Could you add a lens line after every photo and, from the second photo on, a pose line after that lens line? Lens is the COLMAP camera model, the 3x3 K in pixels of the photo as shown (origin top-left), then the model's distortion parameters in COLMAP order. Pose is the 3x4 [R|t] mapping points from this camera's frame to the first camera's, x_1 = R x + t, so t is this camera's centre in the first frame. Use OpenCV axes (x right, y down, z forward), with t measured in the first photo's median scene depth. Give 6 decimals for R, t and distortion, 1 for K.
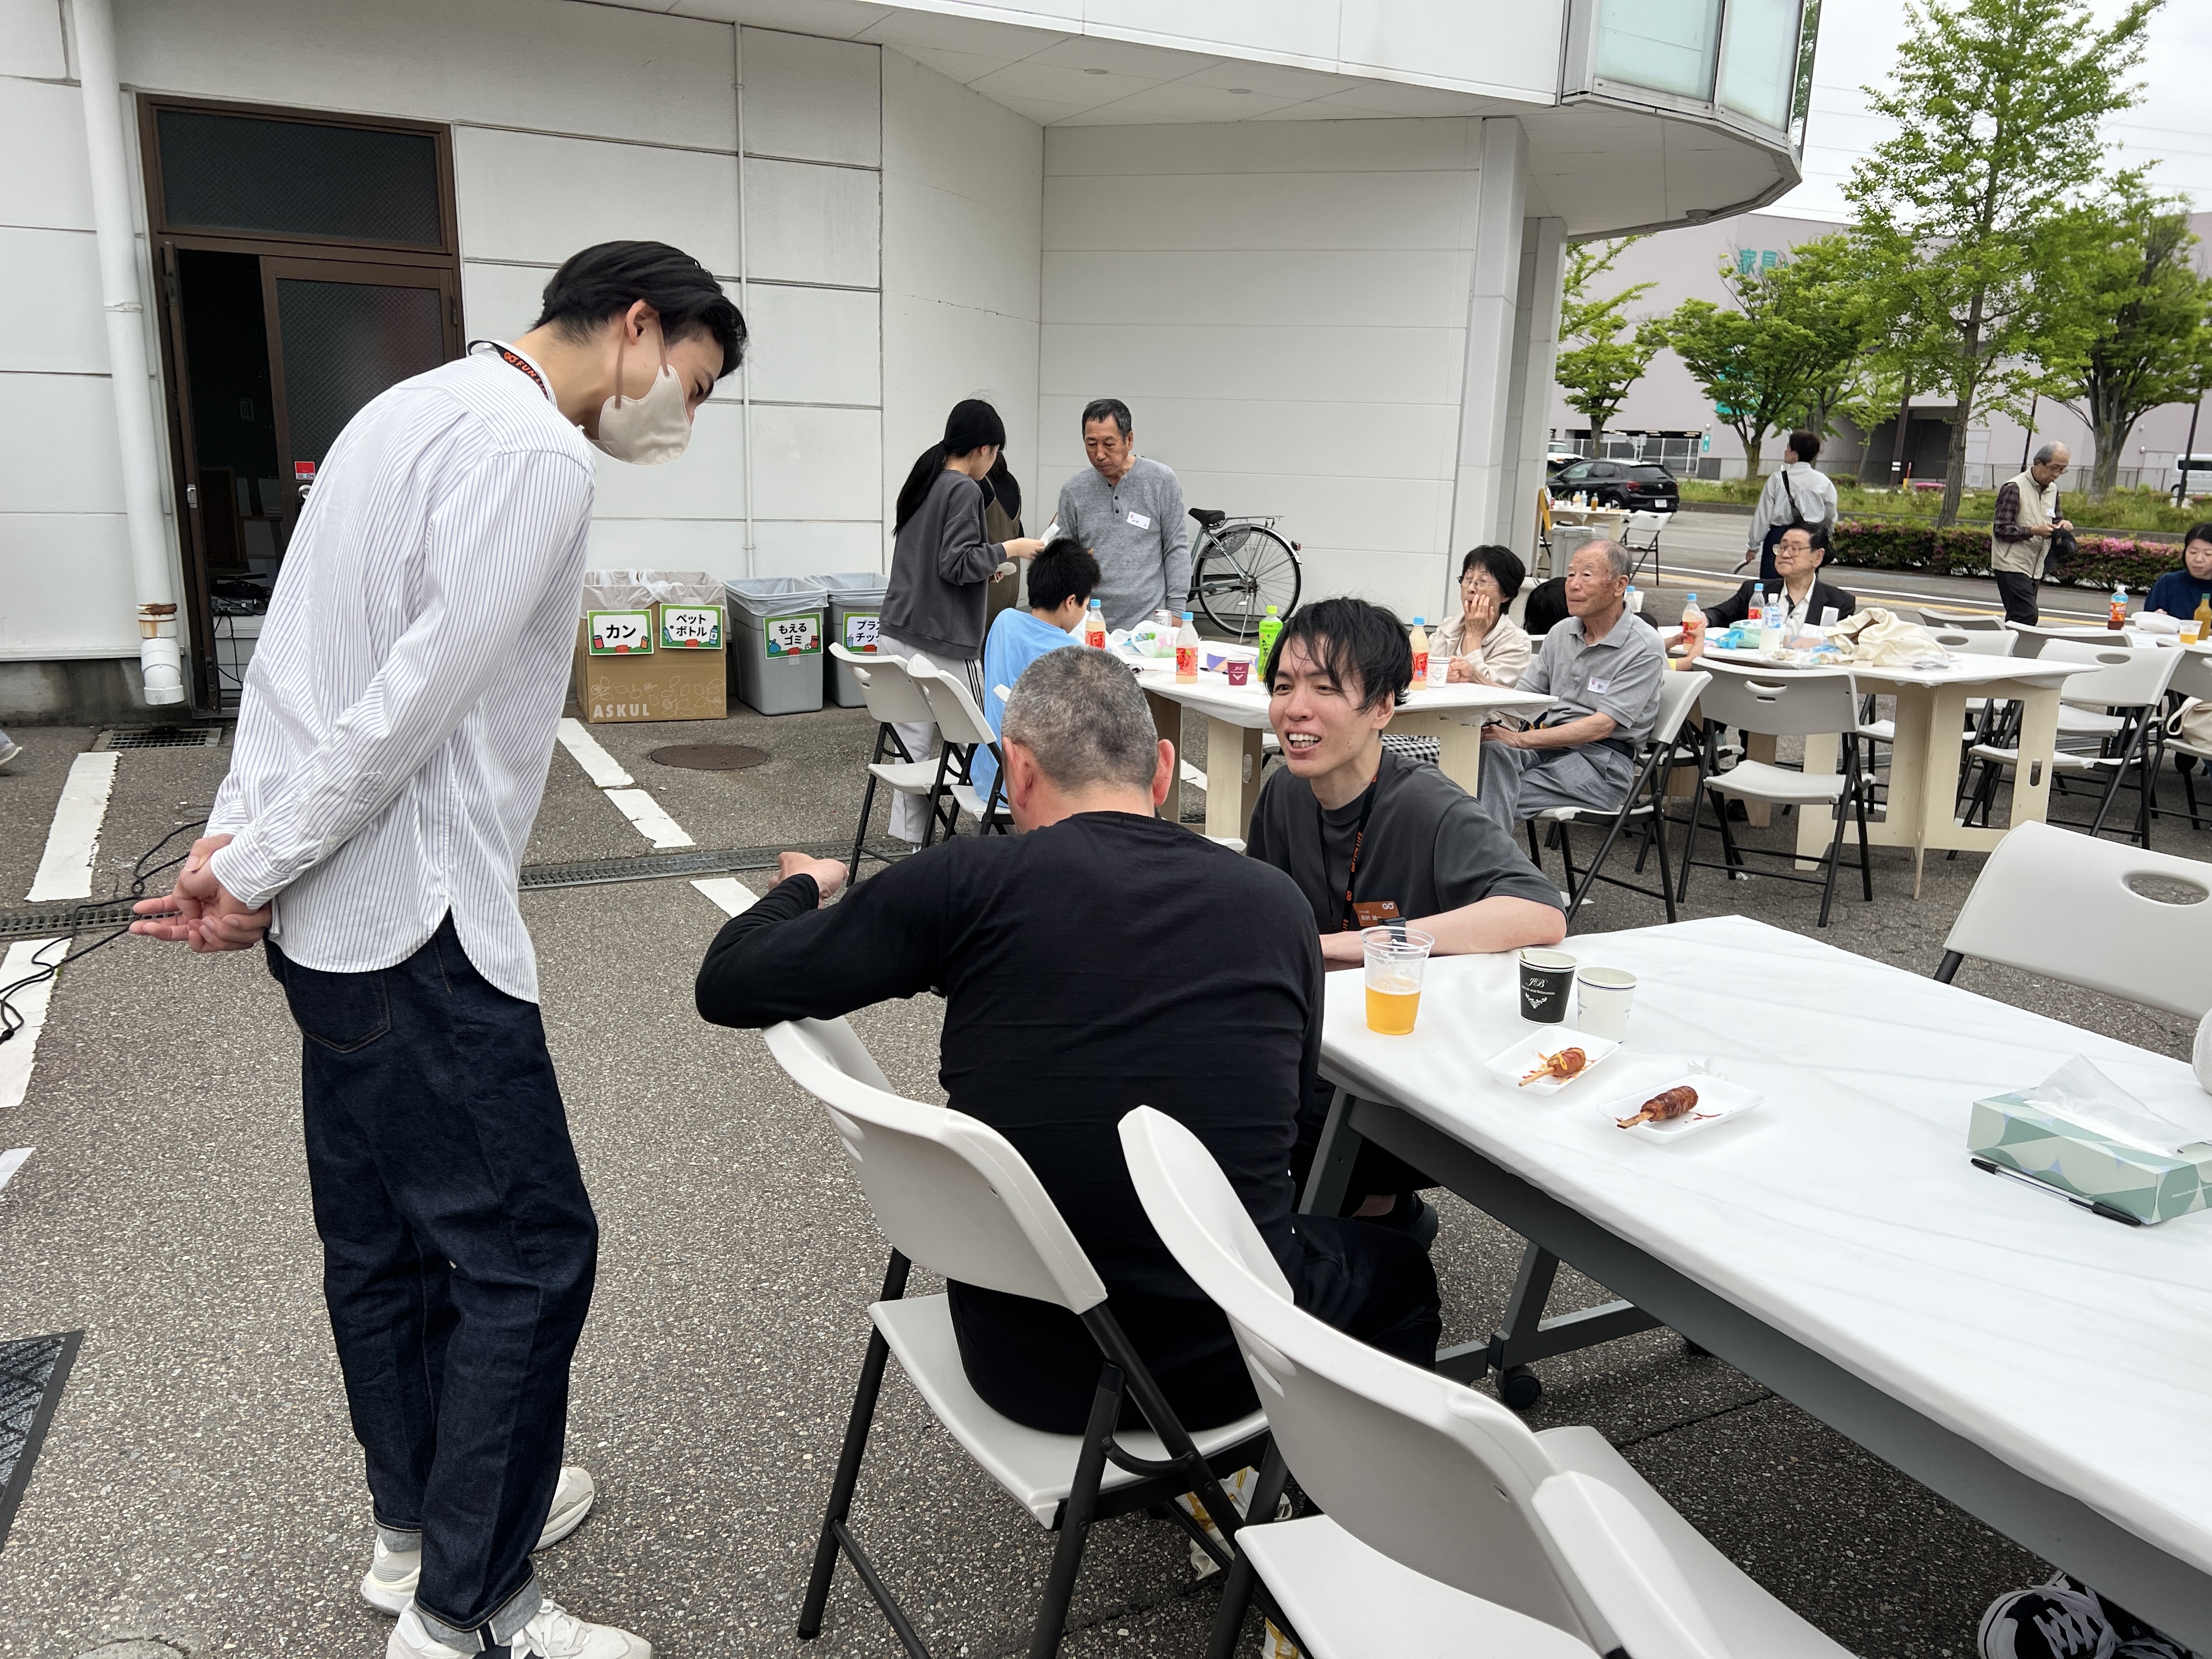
lens RADIAL K [[1642.0, 0, 1106.0], [0, 1642.0, 829.5], [0, 0, 1]] dist [0.063482, -0.076608]
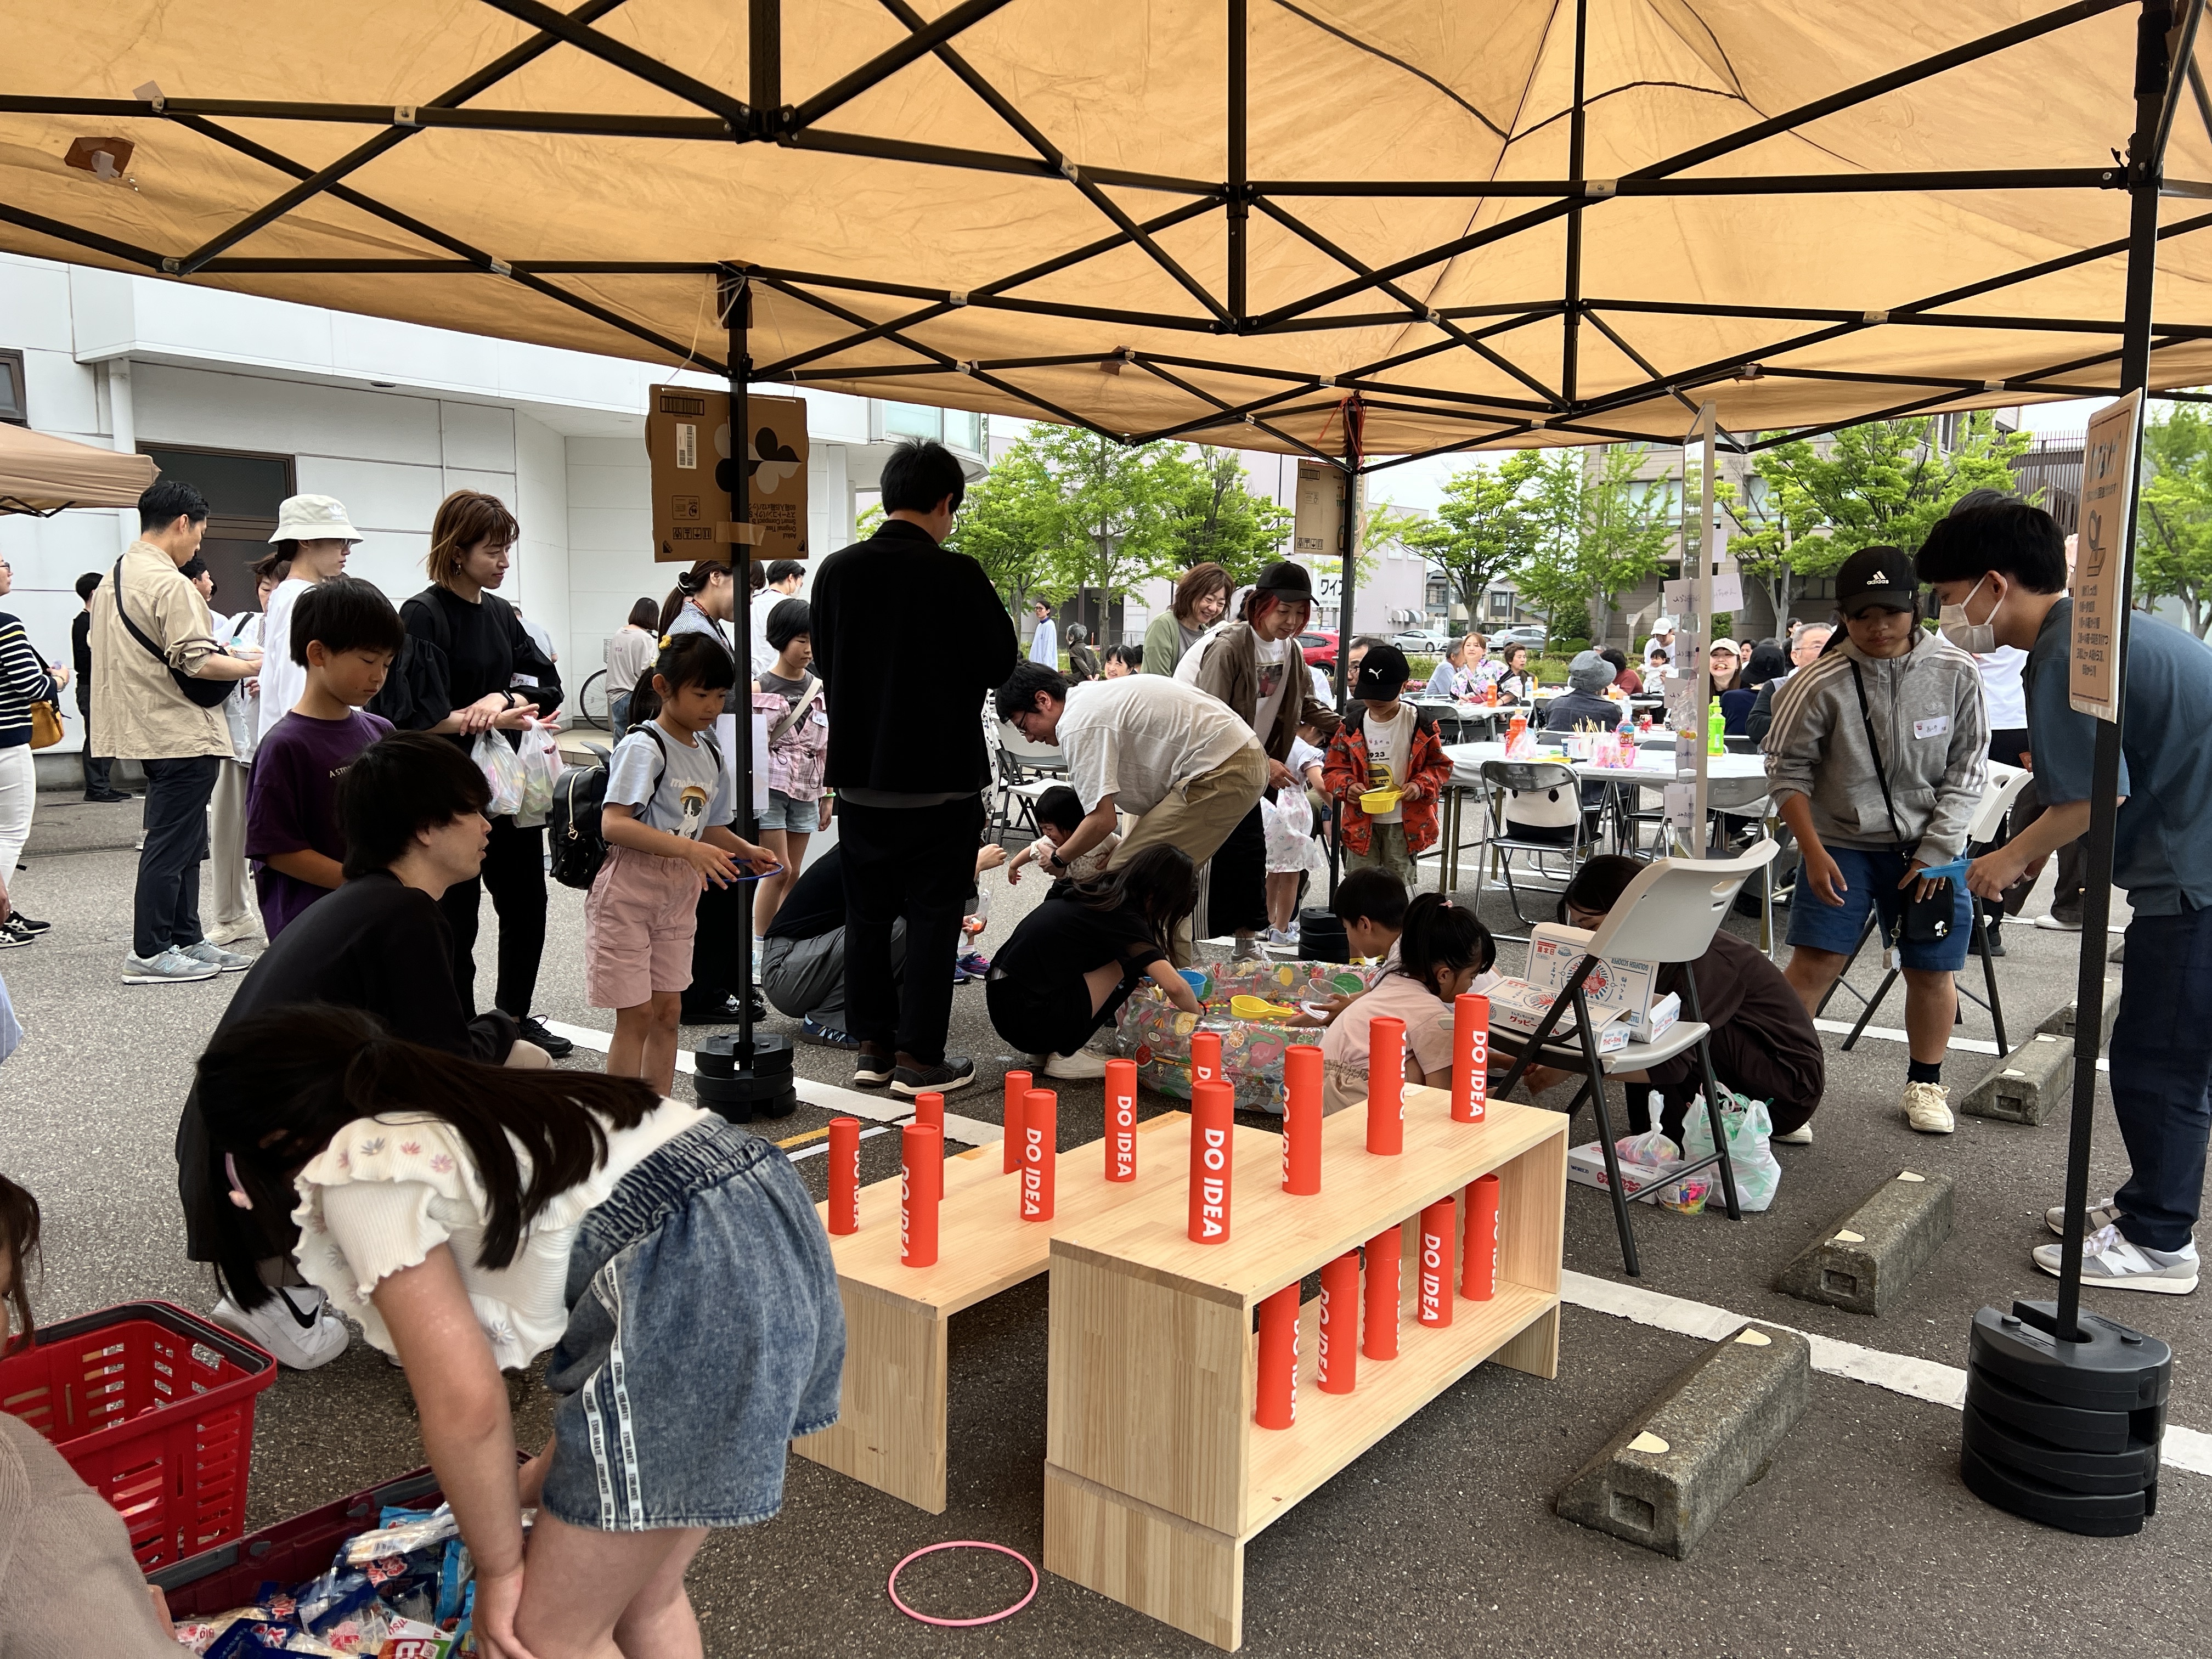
lens RADIAL K [[1642.0, 0, 1106.0], [0, 1642.0, 829.5], [0, 0, 1]] dist [0.063482, -0.076608]
pose [[0.902142, -0.073444, 0.425143, -0.132783], [0.117441, 0.989997, -0.078184, 0.076438], [-0.415148, 0.120463, 0.901743, -0.320379]]
